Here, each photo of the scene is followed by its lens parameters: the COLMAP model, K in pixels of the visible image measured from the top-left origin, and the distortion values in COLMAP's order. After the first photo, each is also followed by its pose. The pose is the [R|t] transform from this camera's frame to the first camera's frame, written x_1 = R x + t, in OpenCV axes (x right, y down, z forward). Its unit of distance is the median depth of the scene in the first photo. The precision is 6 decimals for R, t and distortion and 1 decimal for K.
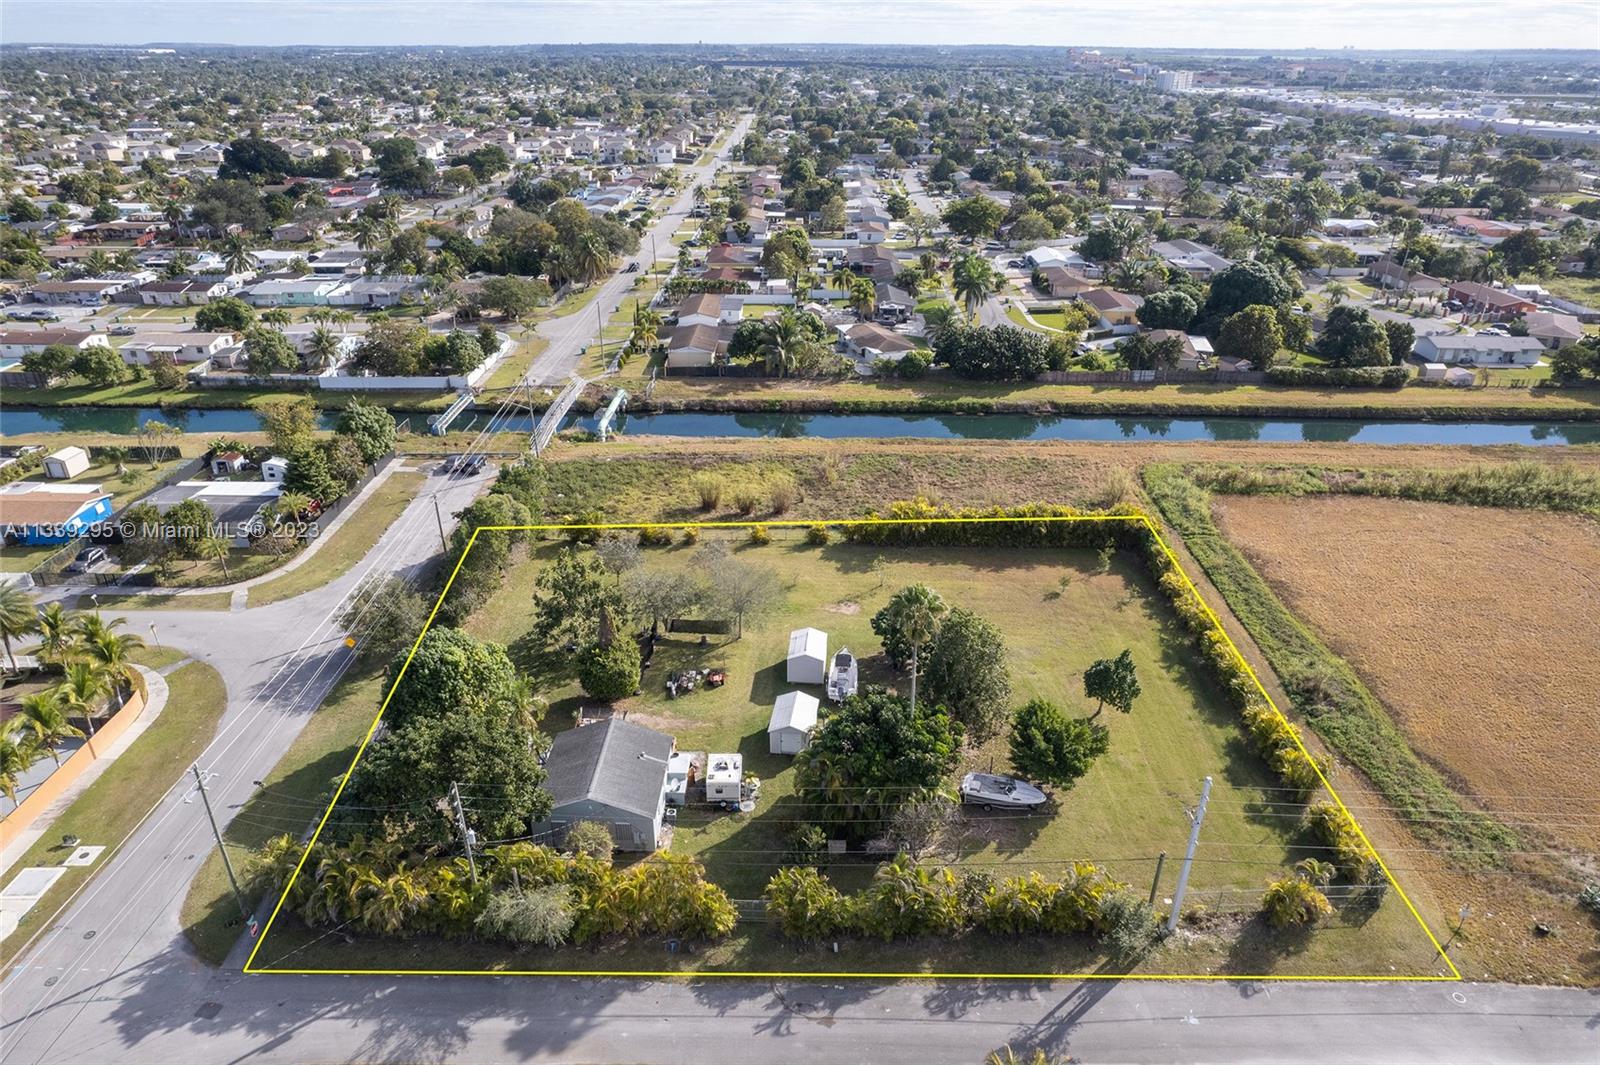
lens RADIAL K [[1009.6, 0, 801.7], [0, 1009.6, 531.7], [0, 0, 1]] dist [-0.063712, 0.056263]
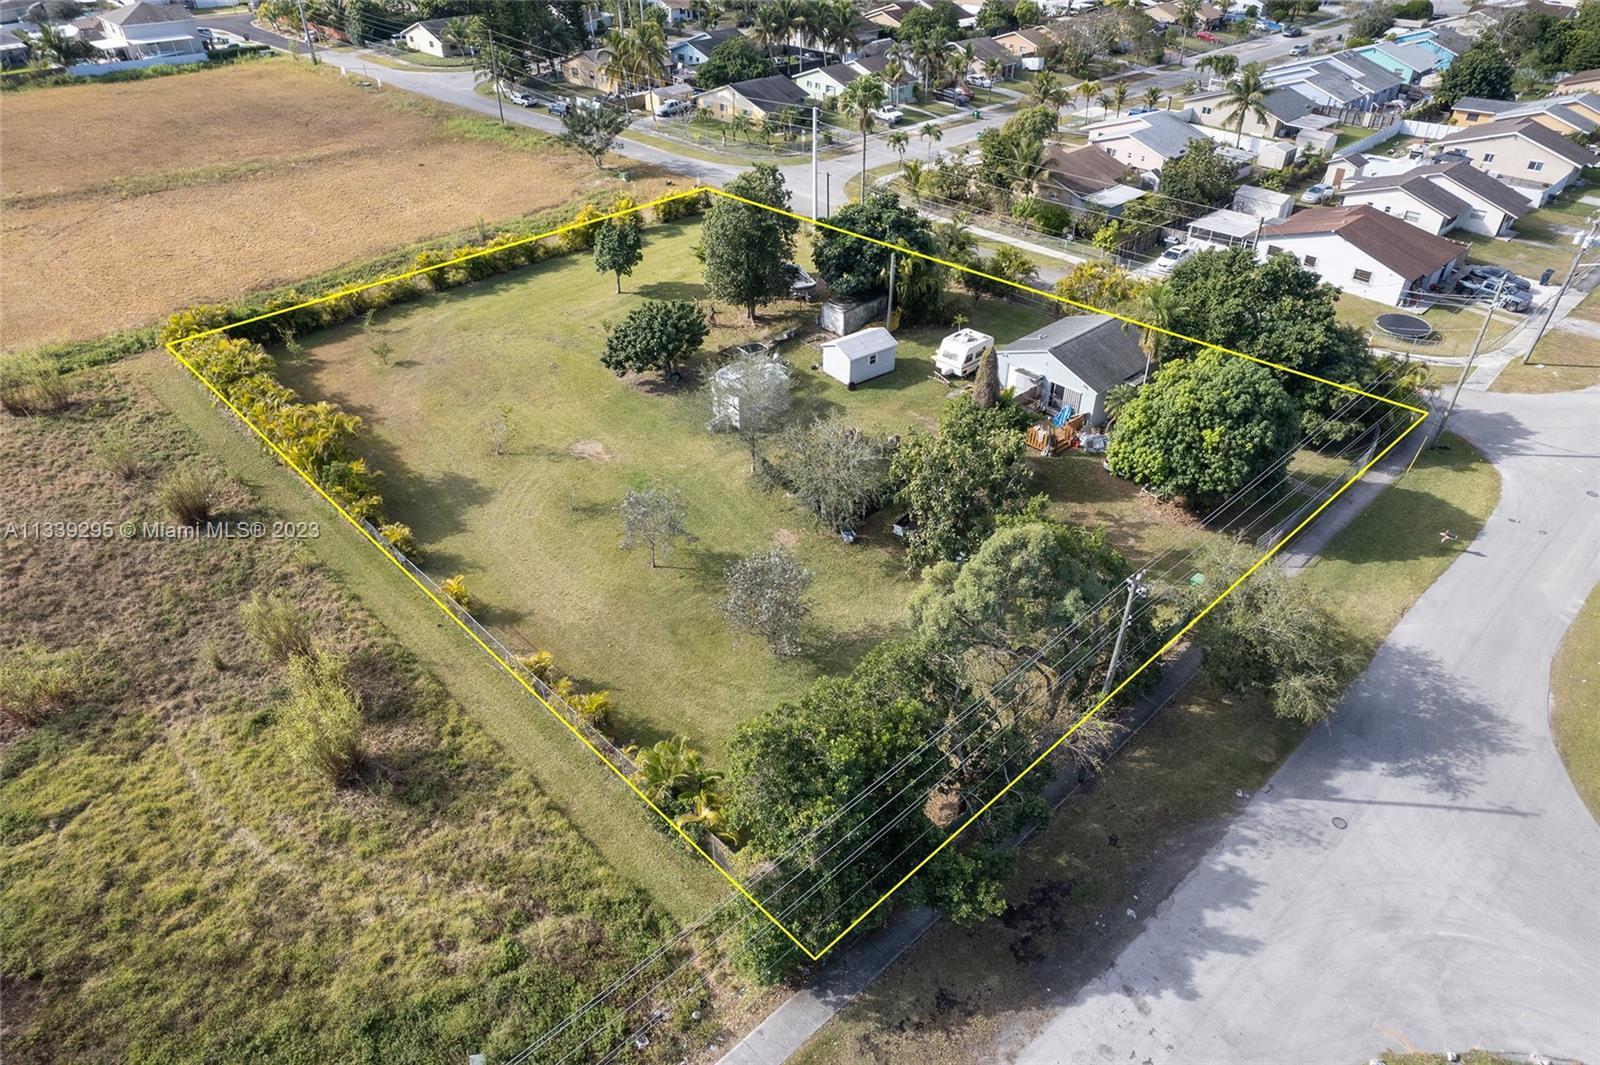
lens RADIAL K [[1009.6, 0, 803.7], [0, 1009.6, 530.3], [0, 0, 1]] dist [-0.063712, 0.056263]
pose [[-0.697958, -0.427192, 0.574771, -0.529882], [0.305023, 0.548822, 0.778303, -0.433266], [-0.647932, 0.718541, -0.252751, 1.267165]]
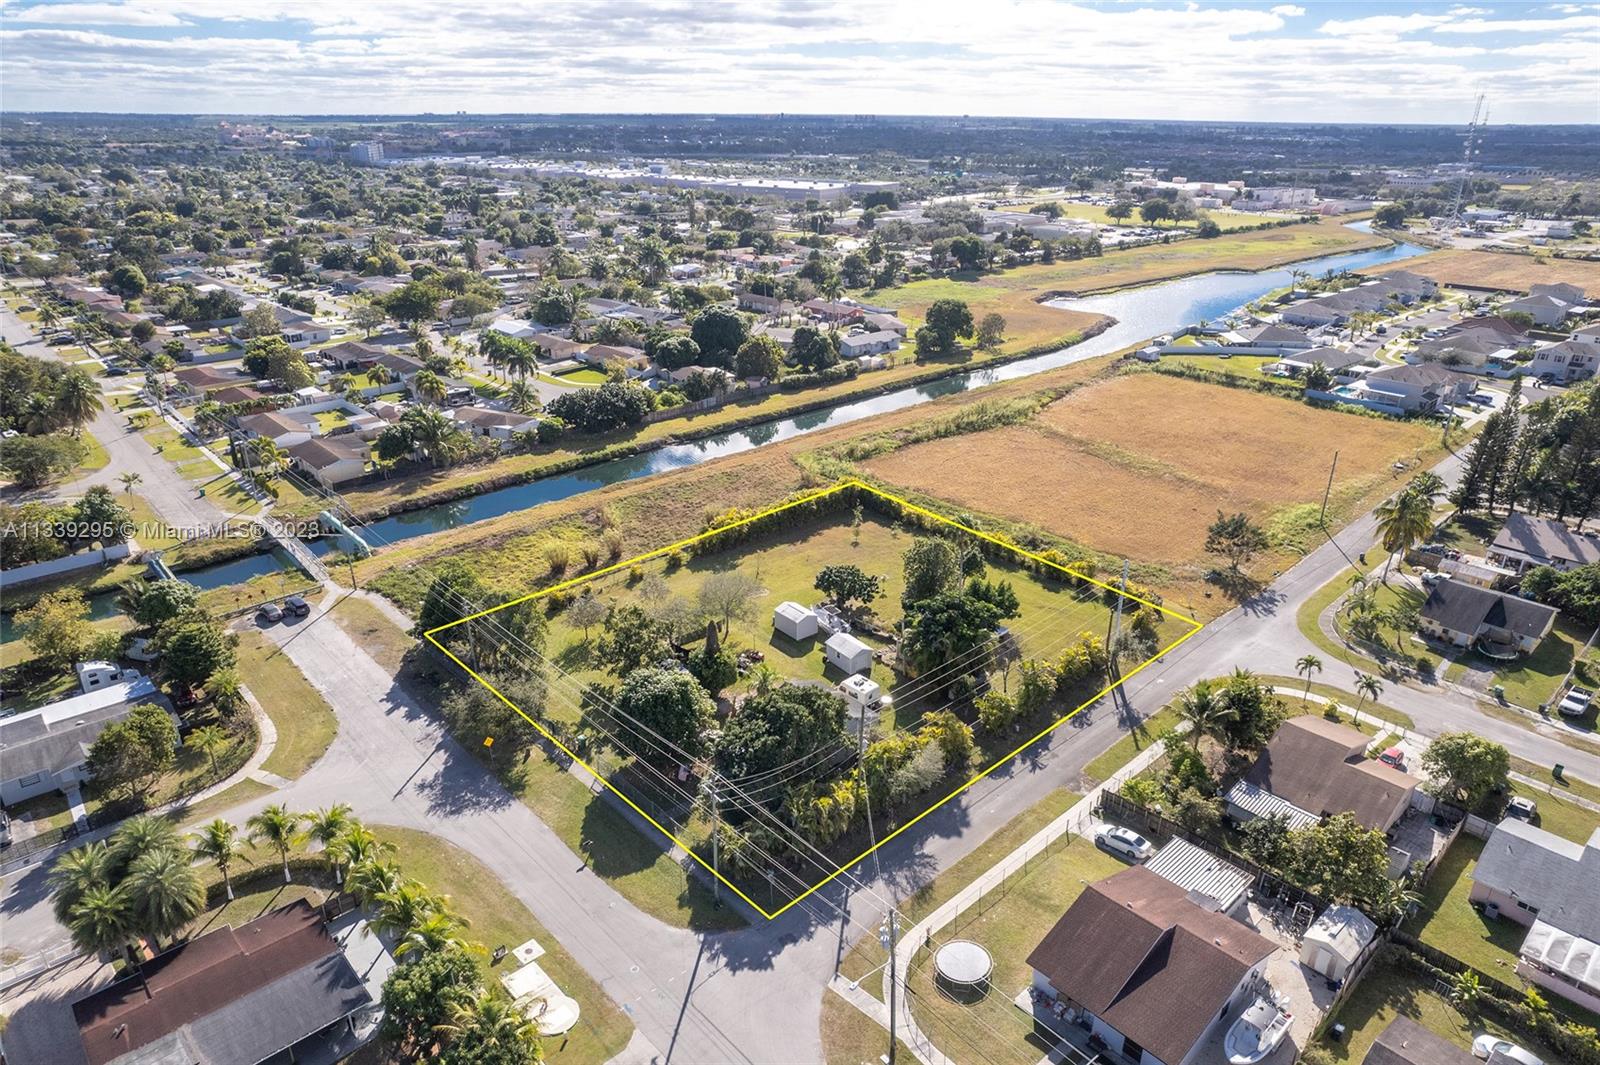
lens RADIAL K [[1009.6, 0, 801.5], [0, 1009.6, 529.9], [0, 0, 1]] dist [-0.063712, 0.056263]
pose [[0.727074, -0.261987, 0.634607, -0.831632], [0.297823, 0.953188, 0.052290, -0.062276], [-0.618599, 0.150982, 0.771064, -0.080884]]
